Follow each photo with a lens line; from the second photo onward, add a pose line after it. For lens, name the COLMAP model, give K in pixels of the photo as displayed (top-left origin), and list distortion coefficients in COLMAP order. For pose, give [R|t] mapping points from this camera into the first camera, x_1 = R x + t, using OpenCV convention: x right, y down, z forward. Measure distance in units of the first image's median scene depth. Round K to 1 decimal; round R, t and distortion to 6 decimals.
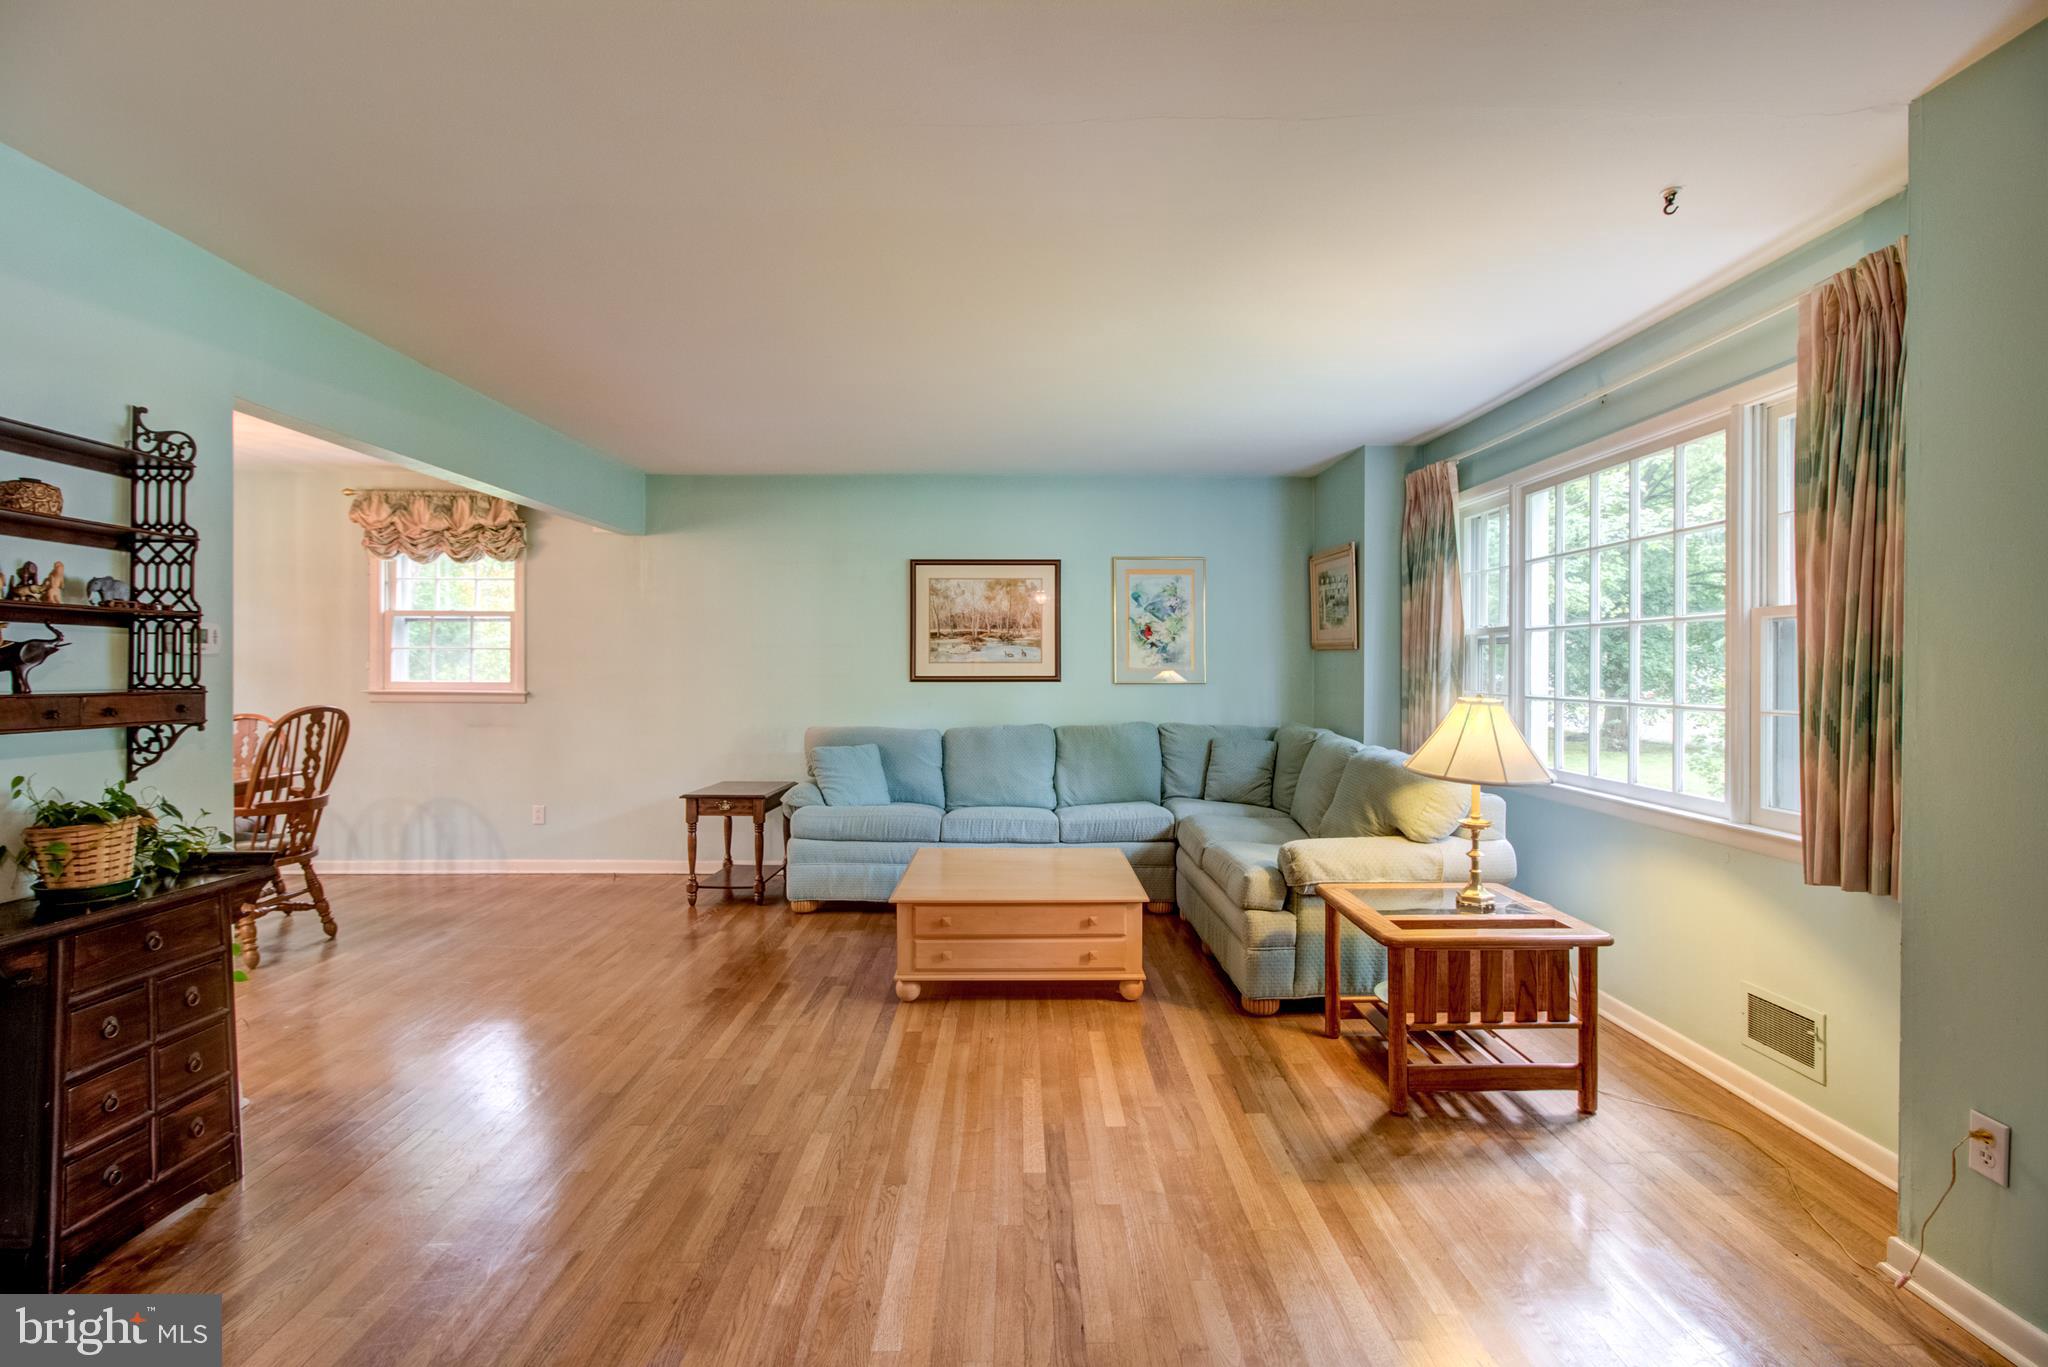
lens RADIAL K [[949.4, 0, 1057.3], [0, 949.4, 677.5], [0, 0, 1]] dist [-0.023937, 0.014676]
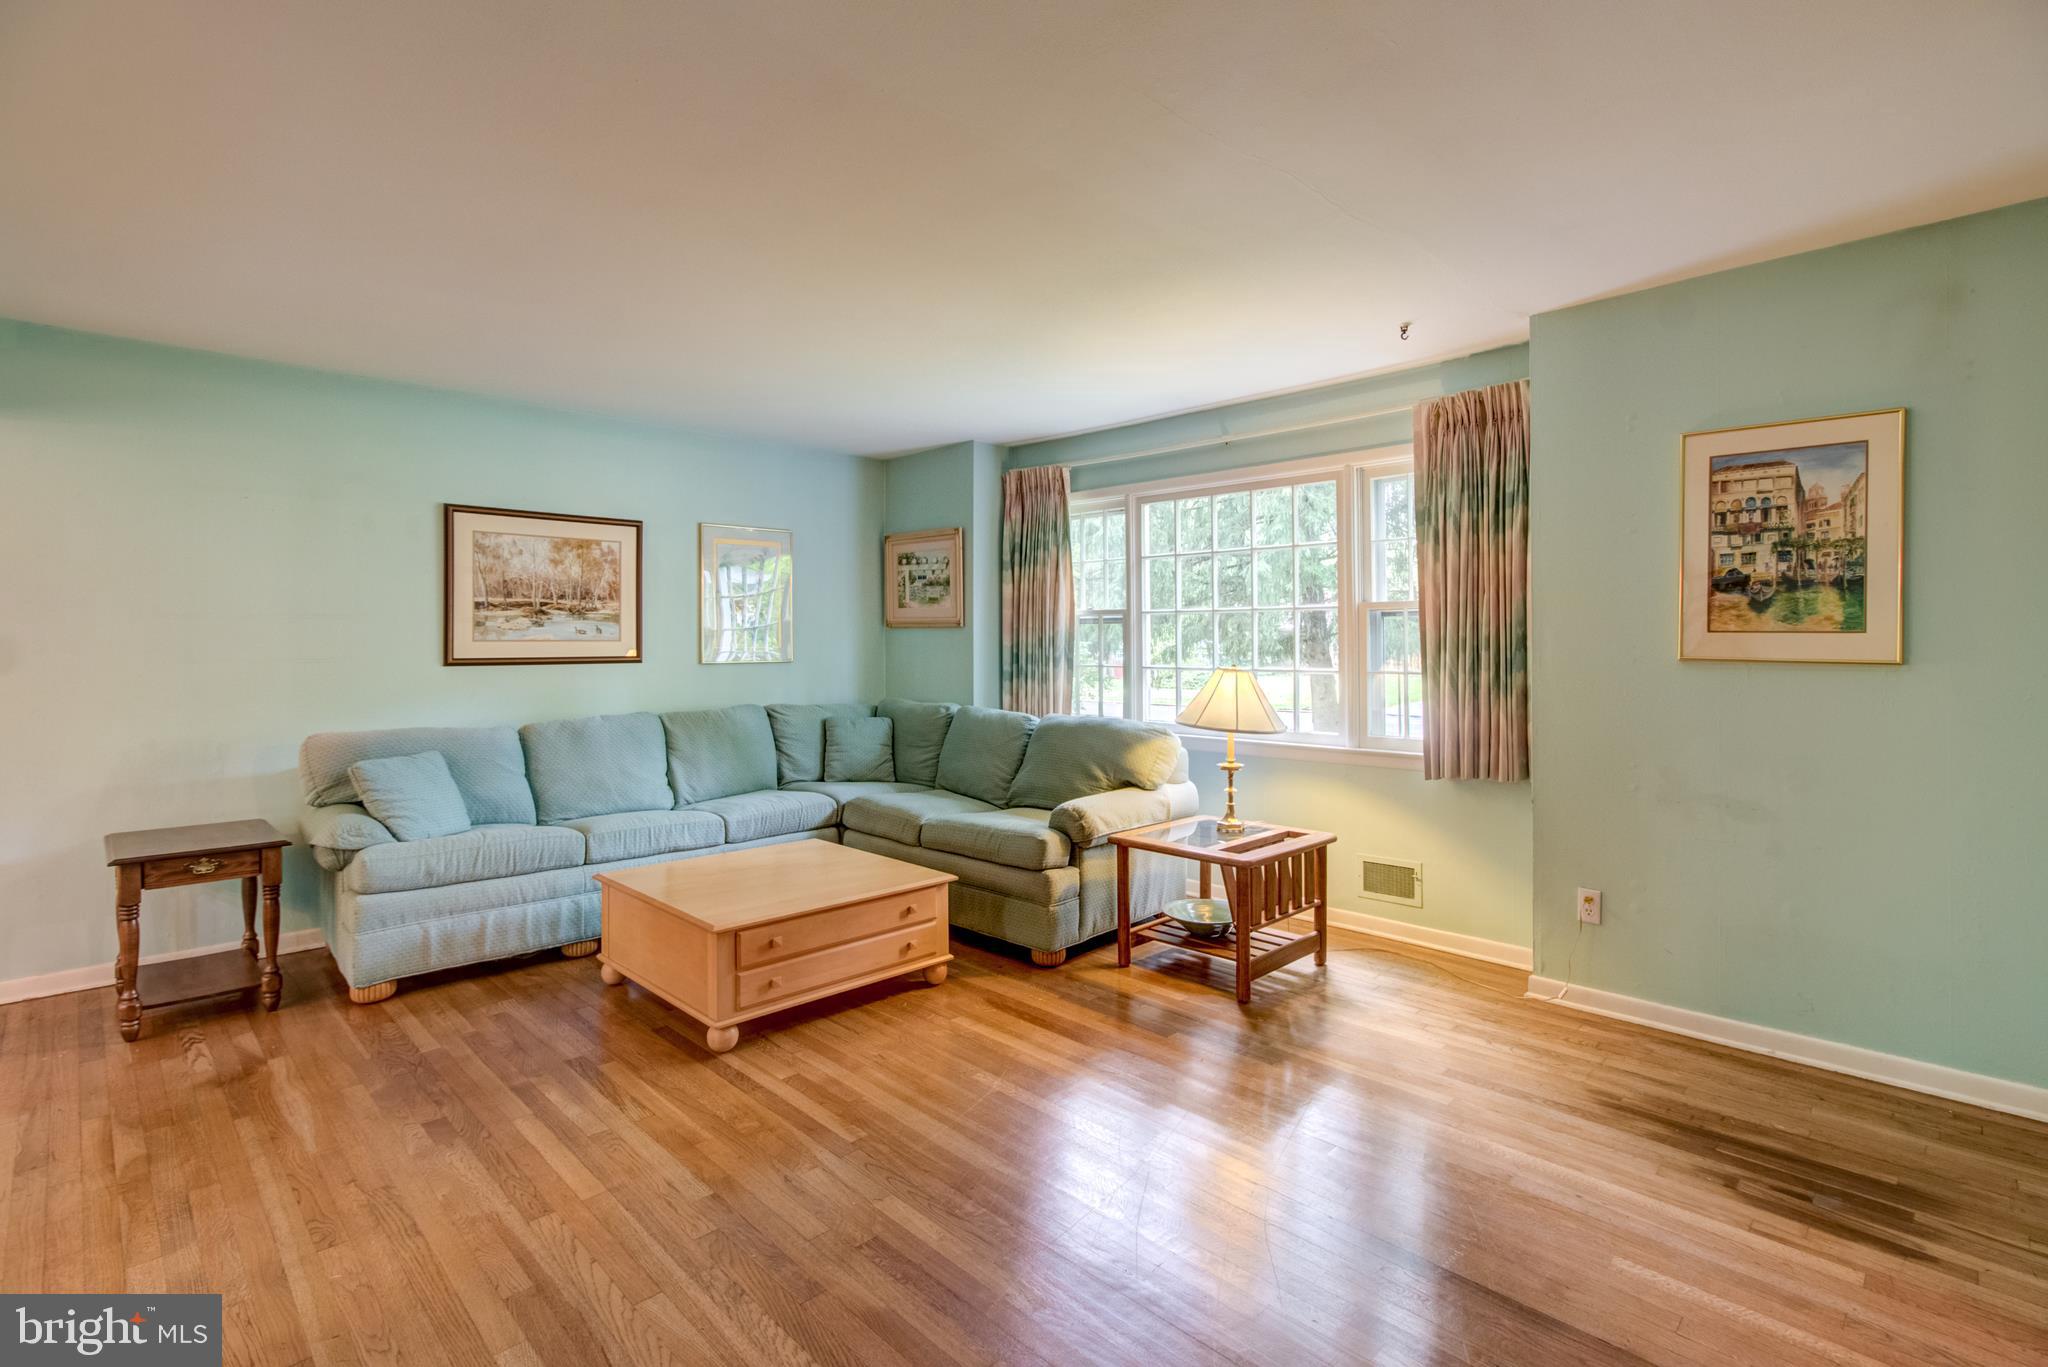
lens RADIAL K [[949.4, 0, 1061.8], [0, 949.4, 642.3], [0, 0, 1]] dist [-0.023937, 0.014676]
pose [[0.722769, -0.004781, 0.691073, -0.387274], [0.012865, 0.999896, -0.006537, -0.004221], [-0.690970, 0.013615, 0.722755, 0.149120]]
